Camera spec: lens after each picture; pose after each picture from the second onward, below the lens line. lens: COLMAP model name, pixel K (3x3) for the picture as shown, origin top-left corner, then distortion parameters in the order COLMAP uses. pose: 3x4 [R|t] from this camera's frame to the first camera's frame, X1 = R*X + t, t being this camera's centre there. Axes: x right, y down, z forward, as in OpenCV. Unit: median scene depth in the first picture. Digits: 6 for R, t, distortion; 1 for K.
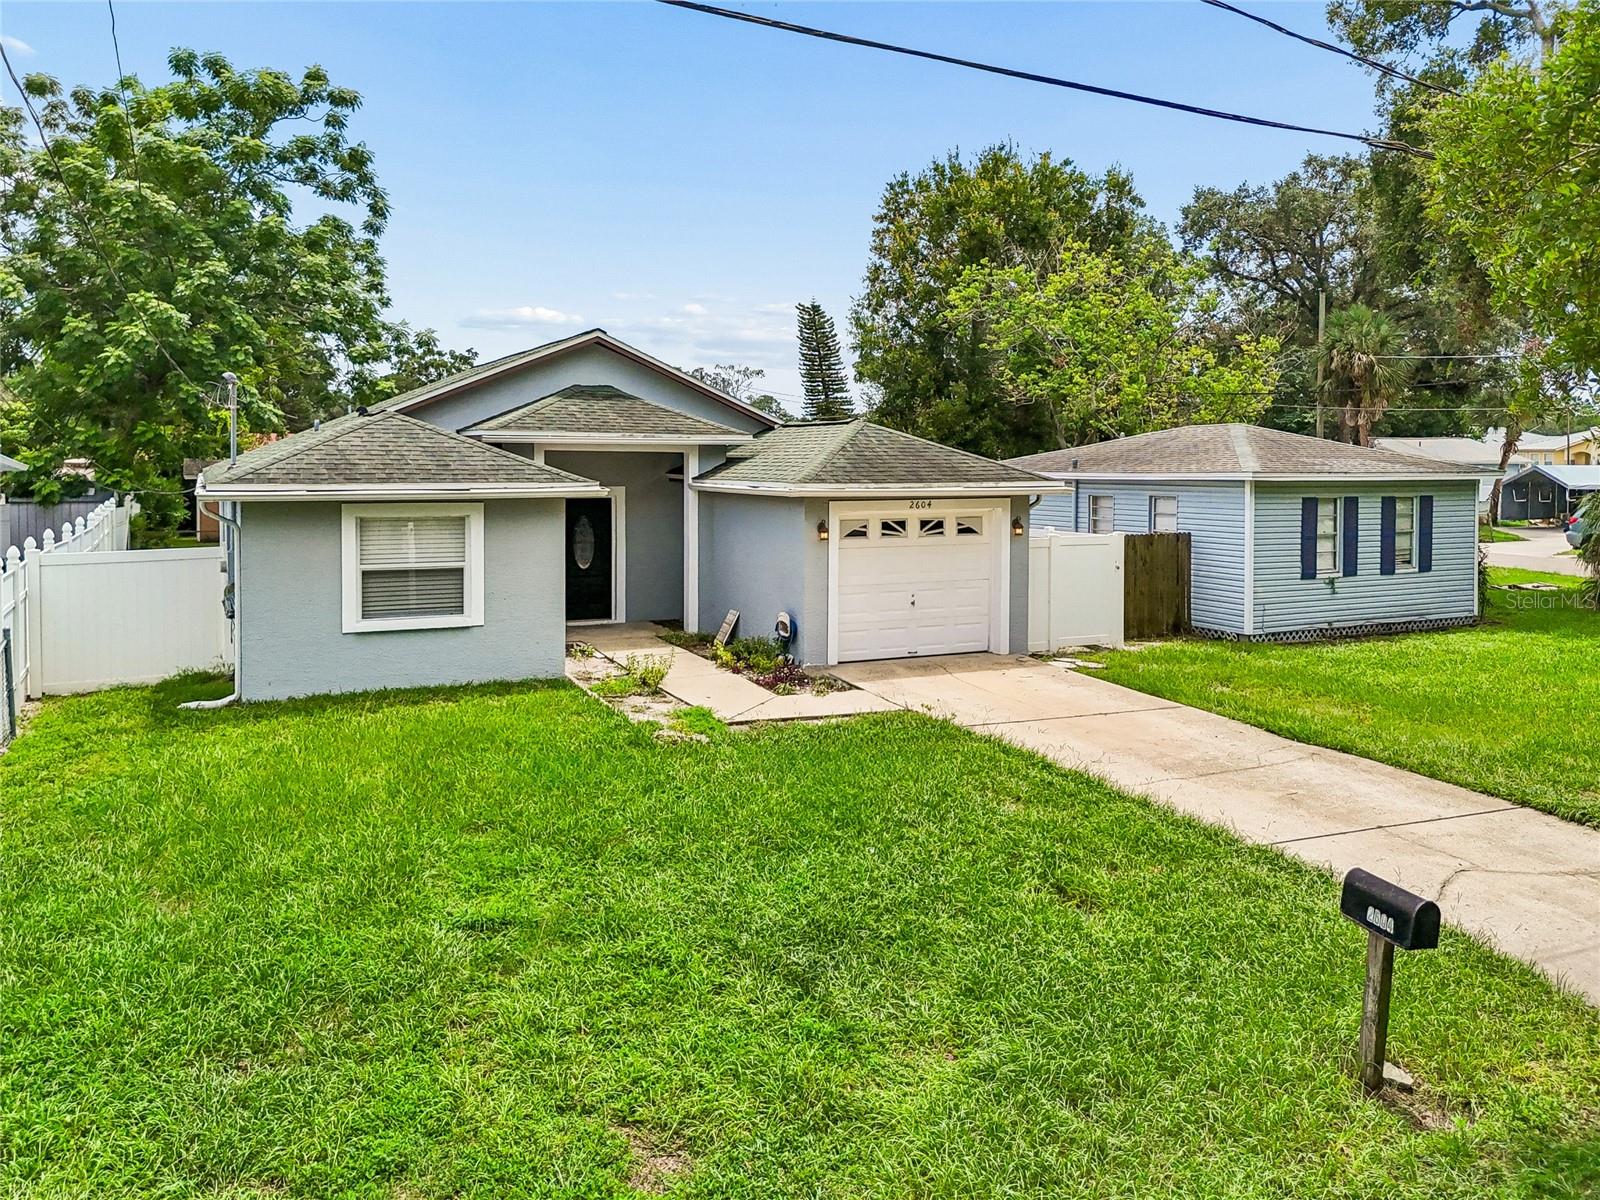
lens RADIAL K [[1232.2, 0, 805.3], [0, 1232.2, 568.0], [0, 0, 1]] dist [0.083237, -0.223861]
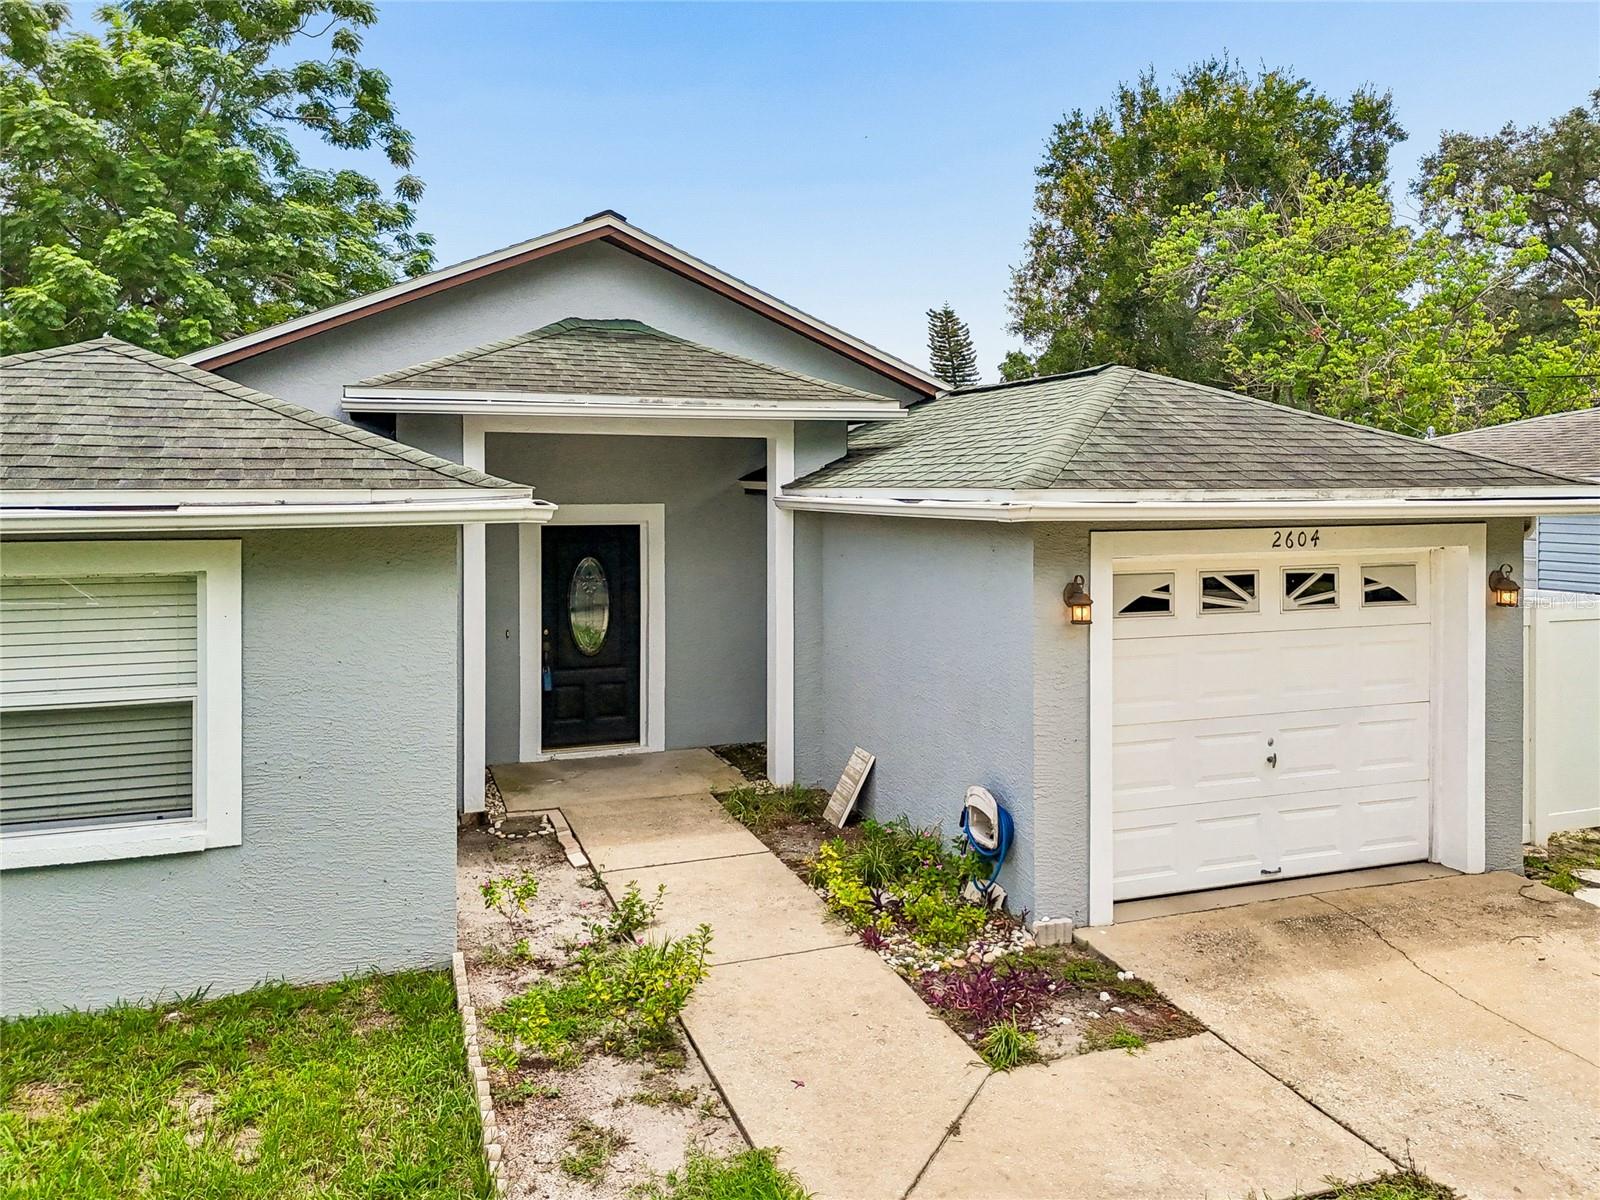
lens RADIAL K [[1230.3, 0, 802.0], [0, 1230.3, 522.1], [0, 0, 1]] dist [0.030414, -0.016939]
pose [[0.994702, -0.003653, -0.102731, -0.028792], [-0.002367, 0.998289, -0.058421, -0.025916], [0.102769, 0.058354, 0.992992, 0.454868]]
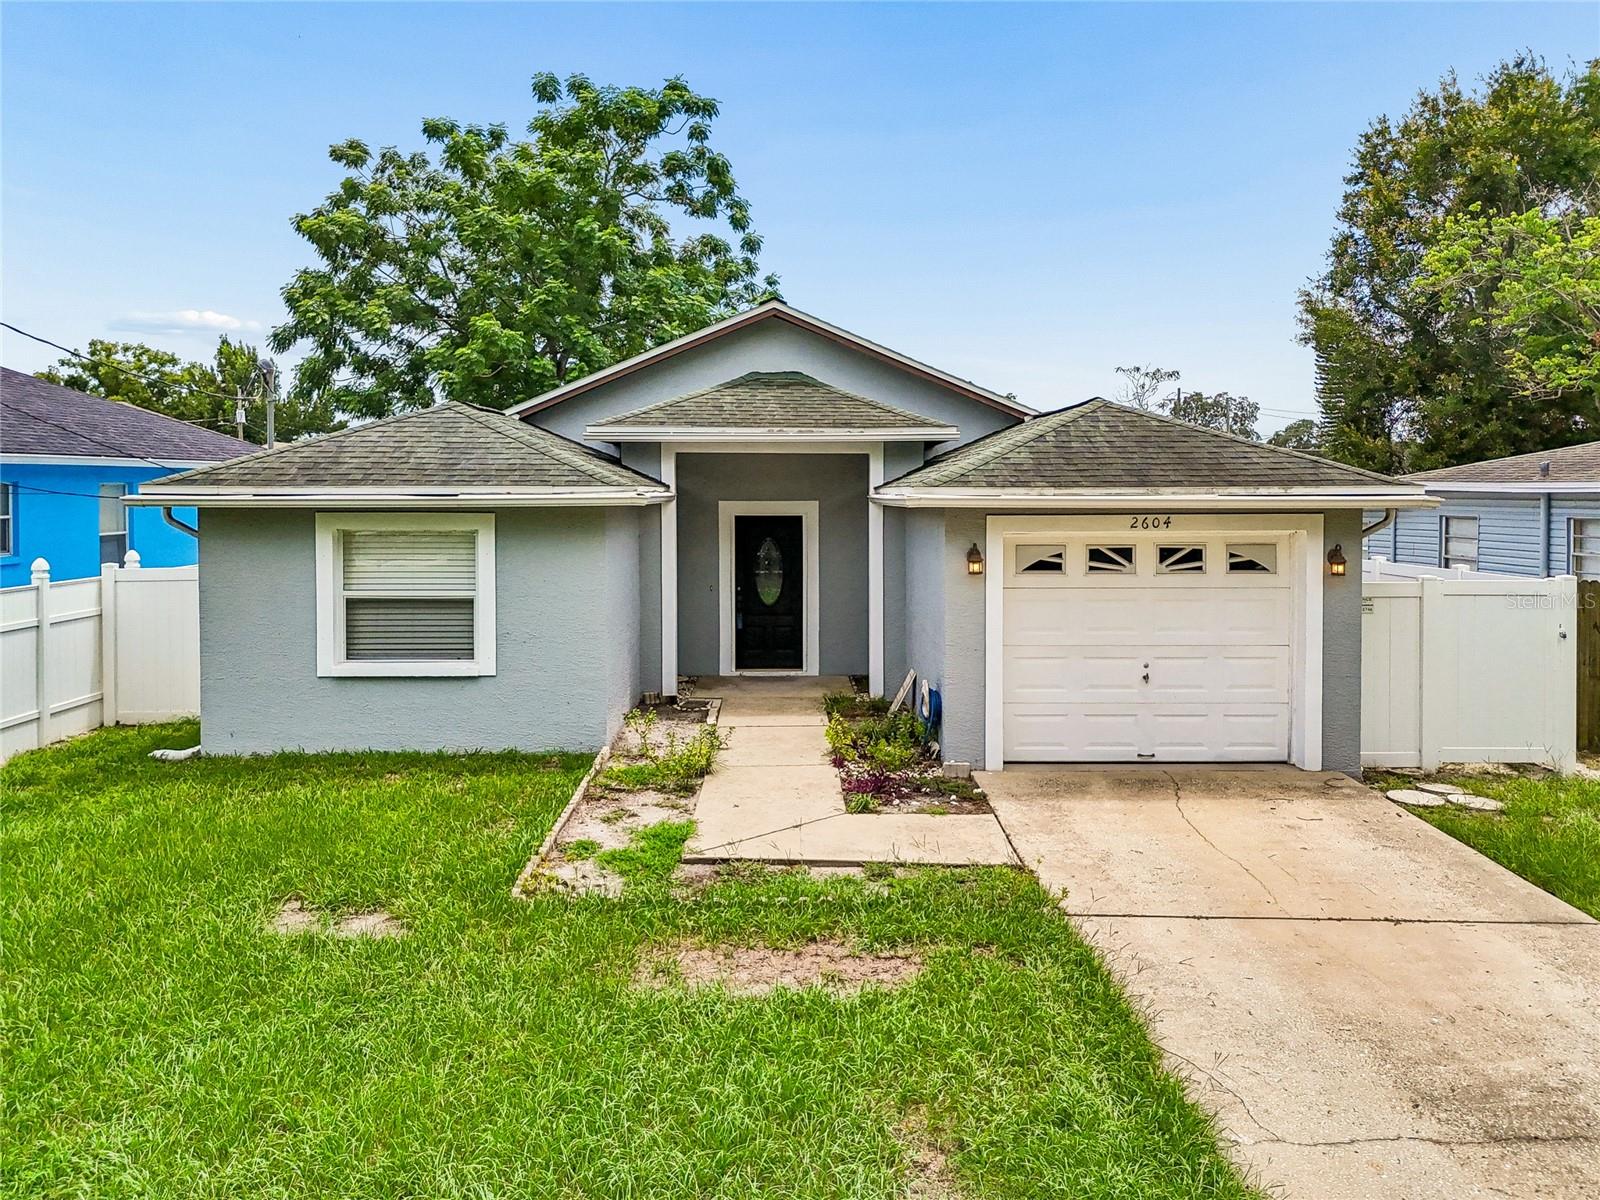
lens RADIAL K [[1242.2, 0, 788.0], [0, 1242.2, 531.9], [0, 0, 1]] dist [0.015904, -0.008140]
pose [[0.902582, 0.008466, -0.430434, 0.165259], [-0.033769, 0.998118, -0.051179, -0.006395], [0.429191, 0.060729, 0.901170, 0.288981]]
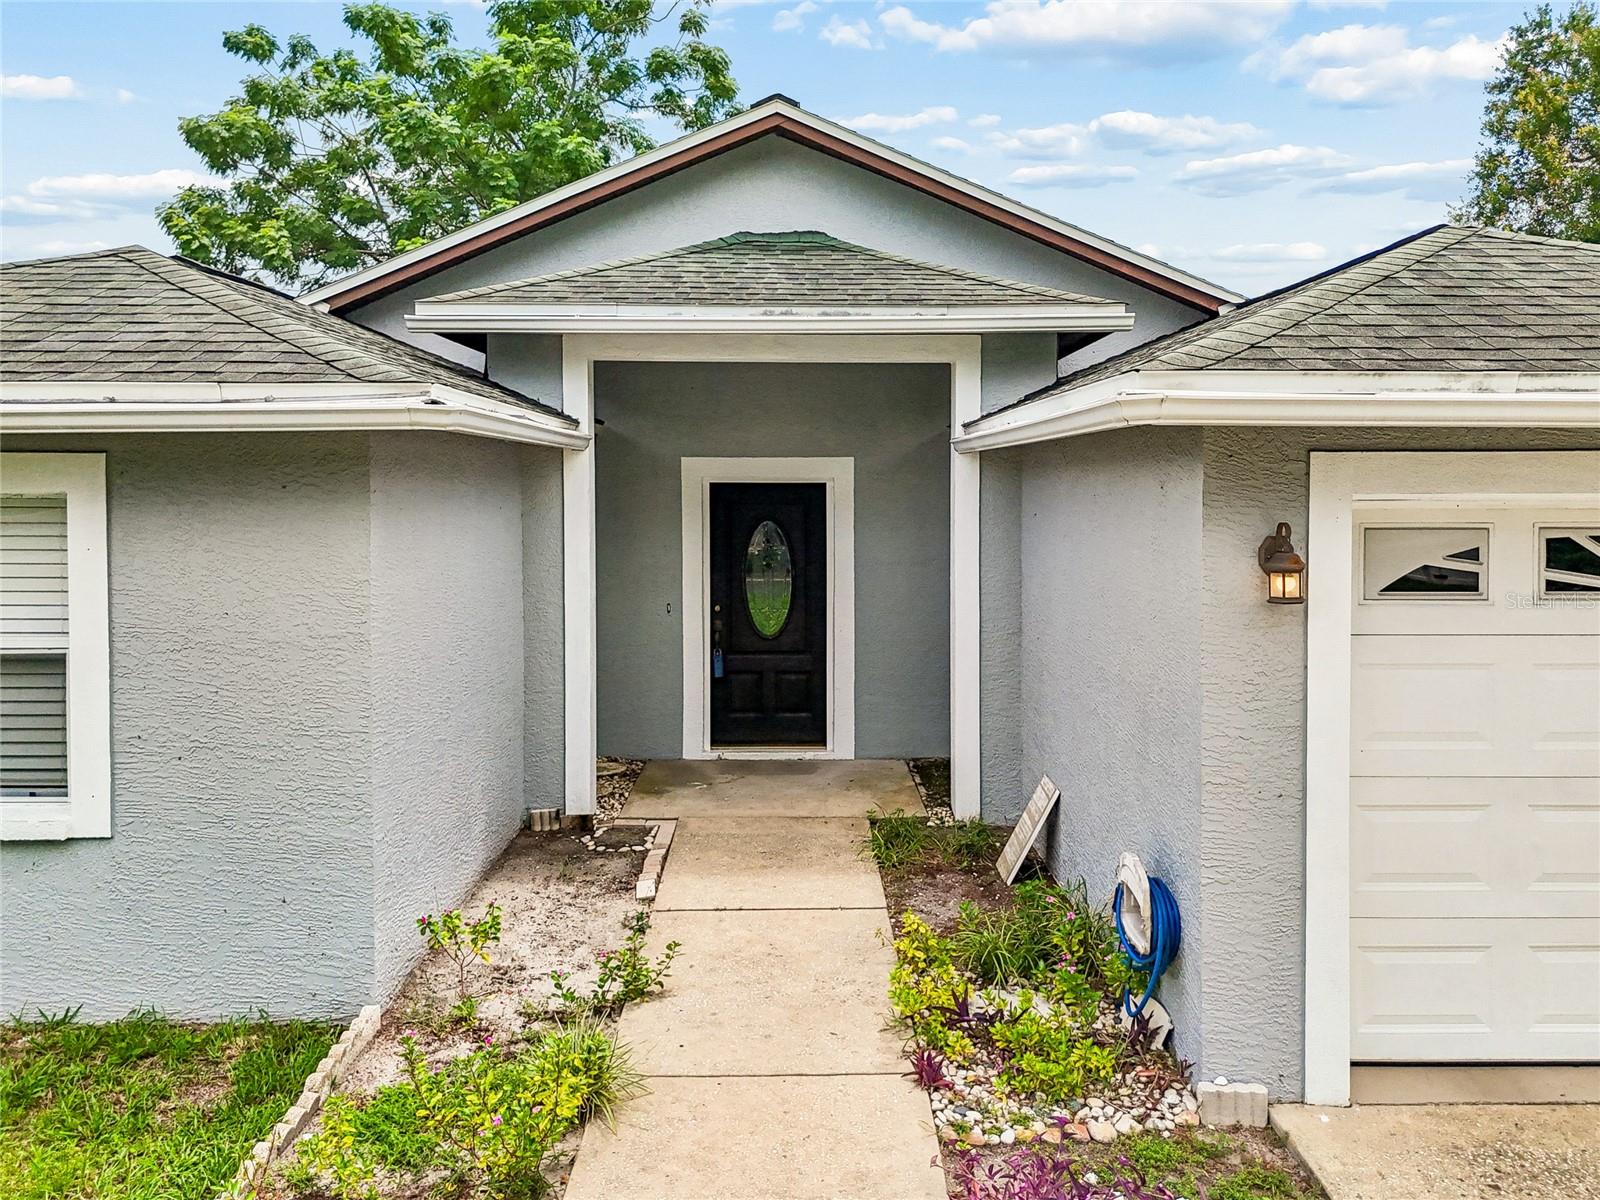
lens RADIAL K [[1230.3, 0, 802.0], [0, 1230.3, 522.1], [0, 0, 1]] dist [0.030414, -0.016939]
pose [[0.902737, 0.008192, -0.430116, 0.027287], [-0.034465, 0.997982, -0.053330, -0.017778], [0.428811, 0.062967, 0.901197, 0.578433]]
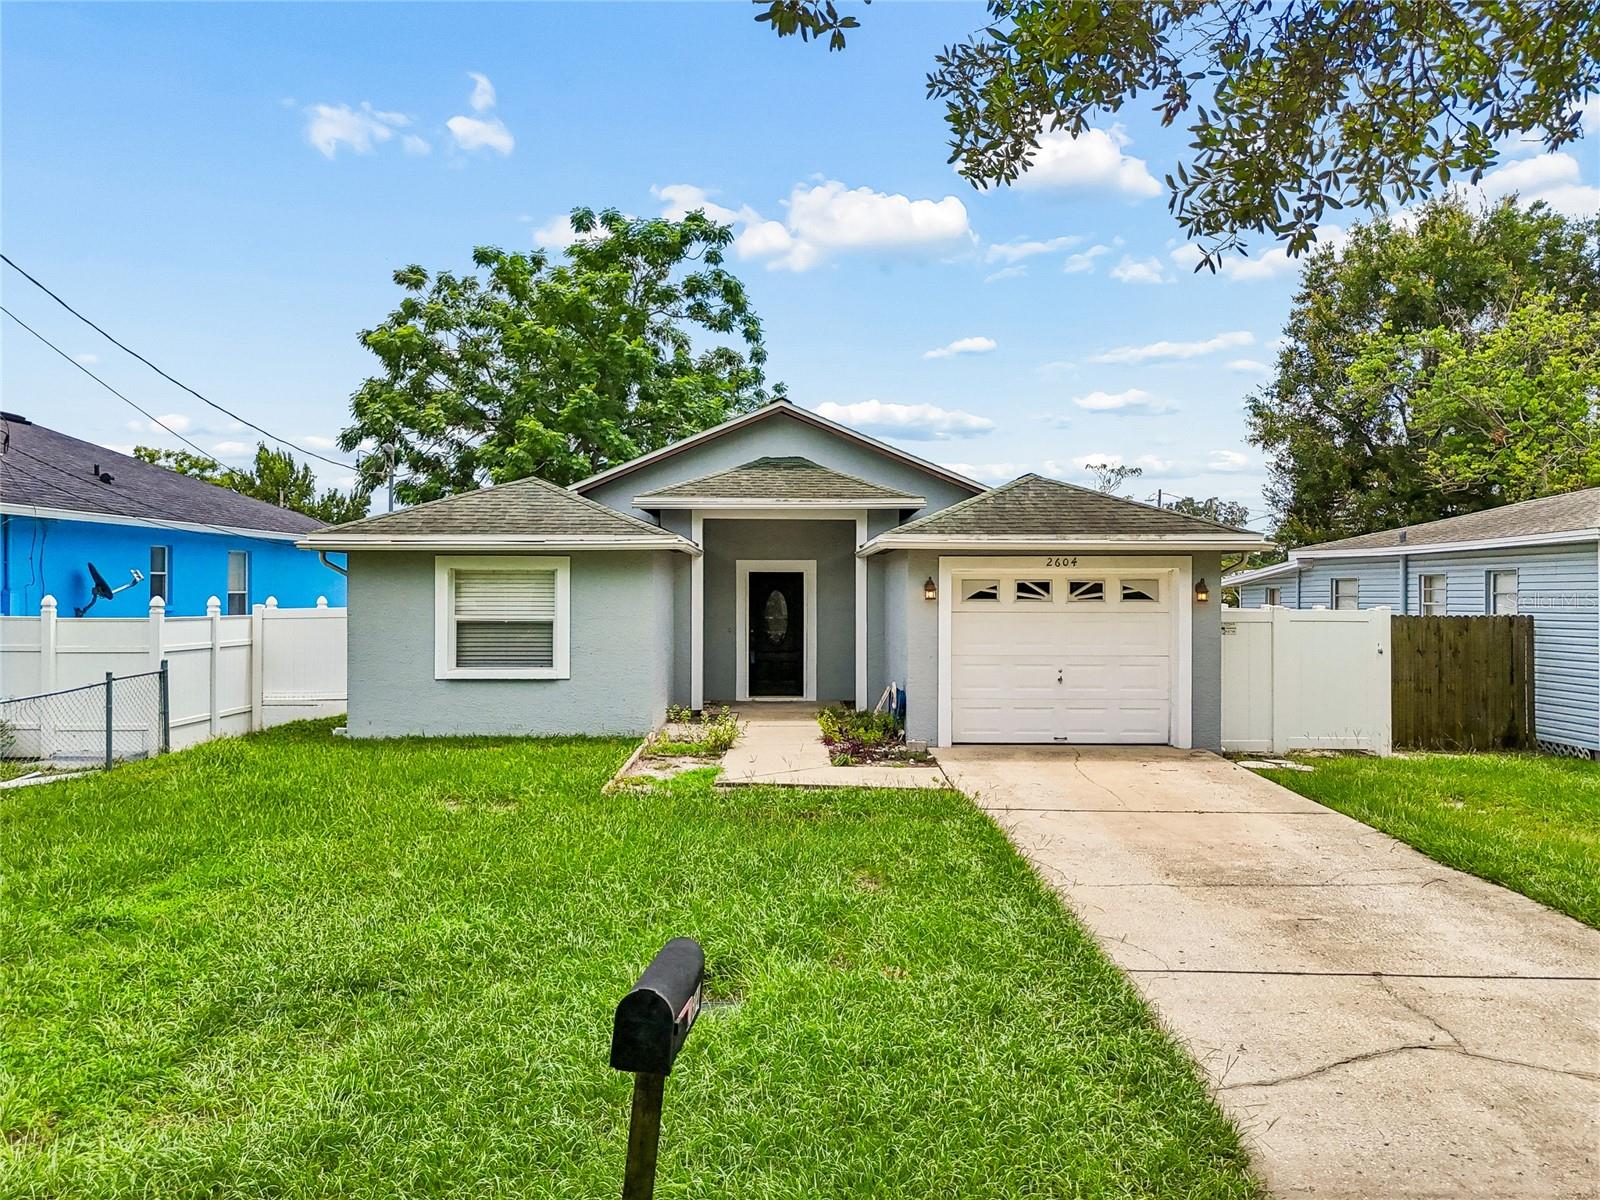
lens RADIAL K [[1222.0, 0, 781.8], [0, 1222.0, 602.5], [0, 0, 1]] dist [0.013187, -0.001096]
pose [[0.897465, -0.001444, -0.441083, 0.239954], [-0.037555, 0.996113, -0.079674, 0.041307], [0.439484, 0.088070, 0.893923, 0.143210]]
